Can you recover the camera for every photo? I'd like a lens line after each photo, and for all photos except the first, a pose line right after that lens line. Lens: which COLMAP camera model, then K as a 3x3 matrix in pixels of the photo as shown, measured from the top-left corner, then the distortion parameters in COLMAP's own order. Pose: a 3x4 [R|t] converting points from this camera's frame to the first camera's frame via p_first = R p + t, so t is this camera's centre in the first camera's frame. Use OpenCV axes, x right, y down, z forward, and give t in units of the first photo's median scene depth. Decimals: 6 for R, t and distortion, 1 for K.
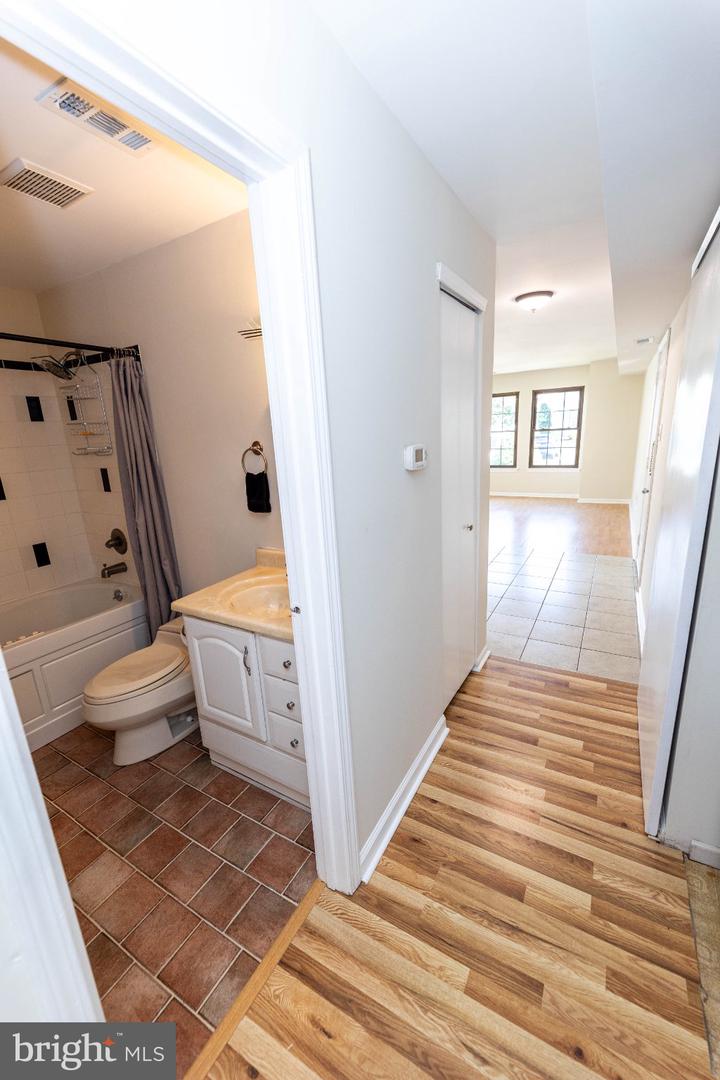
lens RADIAL K [[433.8, 0, 360.0], [0, 433.8, 540.0], [0, 0, 1]] dist [0.000695, -0.000386]
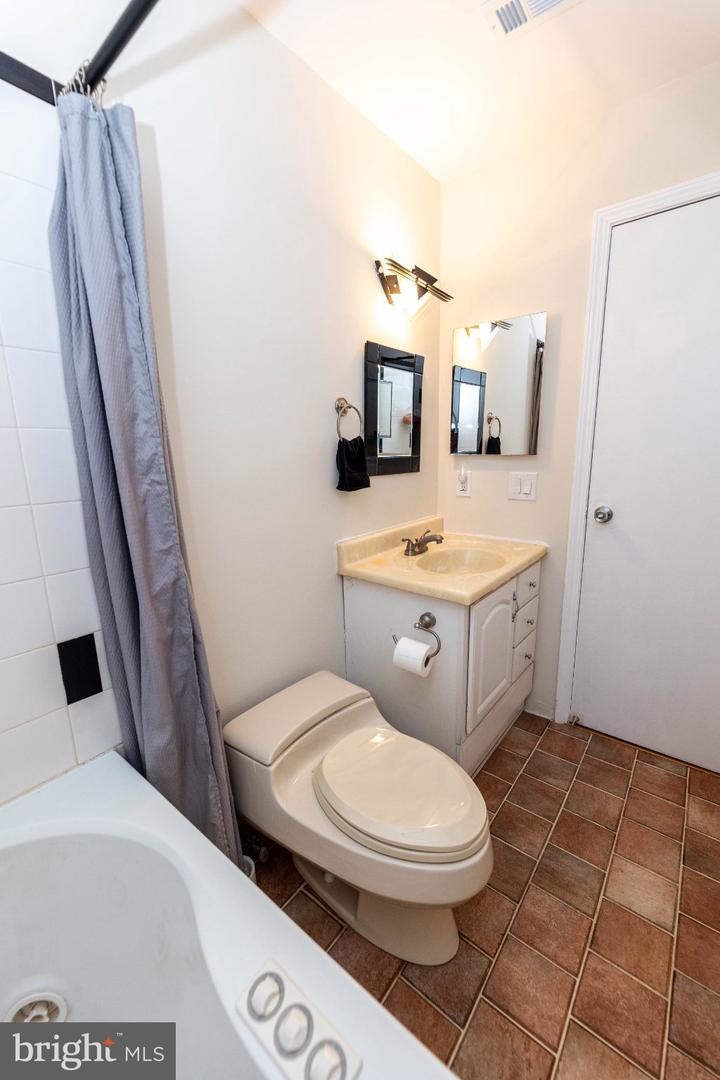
lens RADIAL K [[433.8, 0, 360.0], [0, 433.8, 540.0], [0, 0, 1]] dist [0.000695, -0.000386]
pose [[0.149077, -0.166159, 0.974765, -0.882599], [0.254546, 0.959007, 0.124543, -0.063870], [-0.955501, 0.229556, 0.185261, 0.772790]]
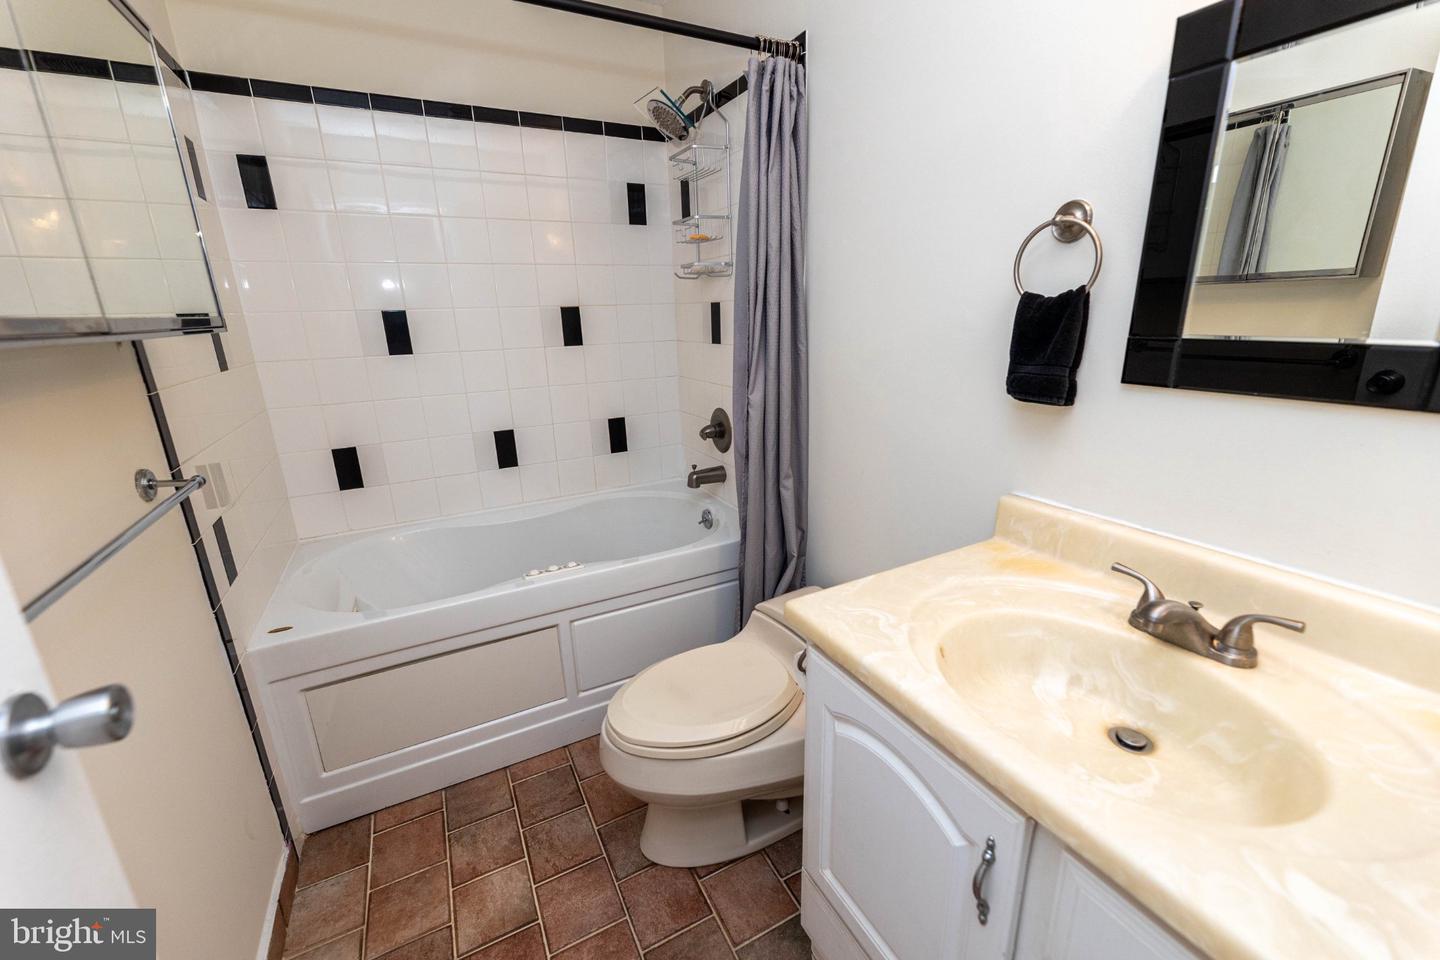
lens RADIAL K [[578.4, 0, 720.5], [0, 578.4, 482.8], [0, 0, 1]] dist [0.000695, -0.000386]
pose [[0.848855, 0.174838, -0.498875, -0.181706], [-0.144154, 0.984514, 0.099755, -0.005723], [0.508591, -0.012763, 0.860914, 0.387808]]
